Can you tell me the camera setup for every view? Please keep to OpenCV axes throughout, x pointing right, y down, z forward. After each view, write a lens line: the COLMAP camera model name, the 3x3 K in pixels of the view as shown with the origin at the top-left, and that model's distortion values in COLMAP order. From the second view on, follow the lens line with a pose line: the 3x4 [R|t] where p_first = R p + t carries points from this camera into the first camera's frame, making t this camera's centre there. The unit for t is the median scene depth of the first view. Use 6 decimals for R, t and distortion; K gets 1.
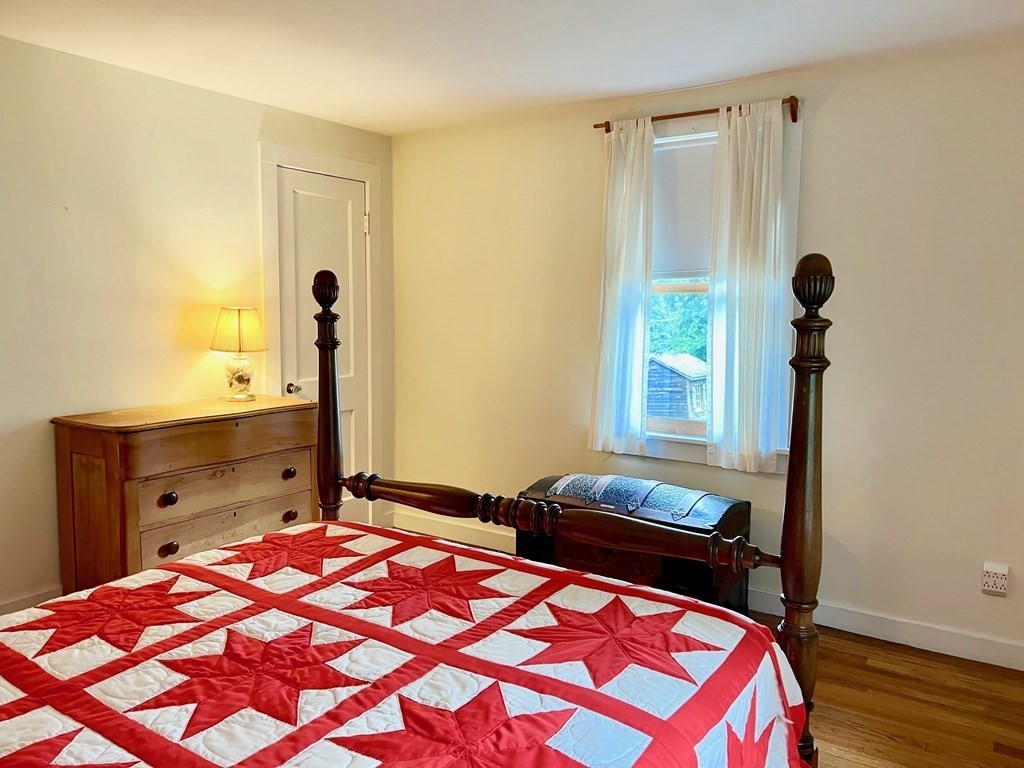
lens RADIAL K [[774.3, 0, 520.7], [0, 774.3, 388.8], [0, 0, 1]] dist [0.069986, 0.001775]
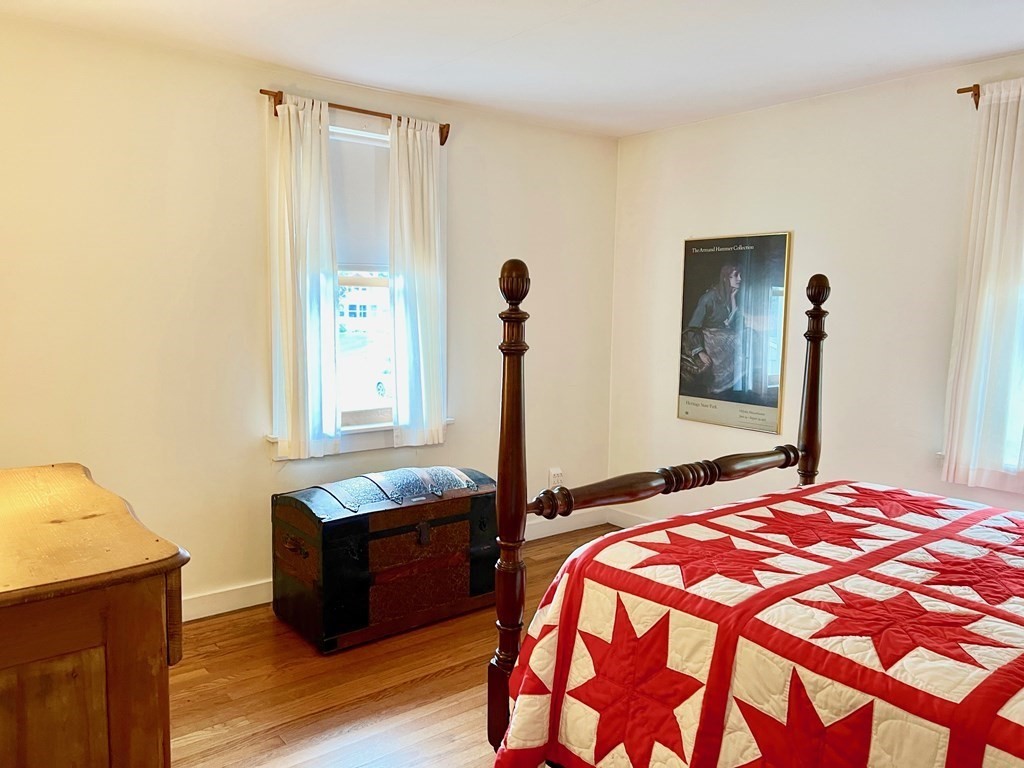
lens RADIAL K [[774.3, 0, 519.7], [0, 774.3, 382.1], [0, 0, 1]] dist [0.069986, 0.001775]
pose [[0.326677, -0.097676, 0.940075, -1.039034], [0.094288, 0.993052, 0.070415, -0.080477], [-0.940421, 0.065634, 0.333617, 0.727334]]
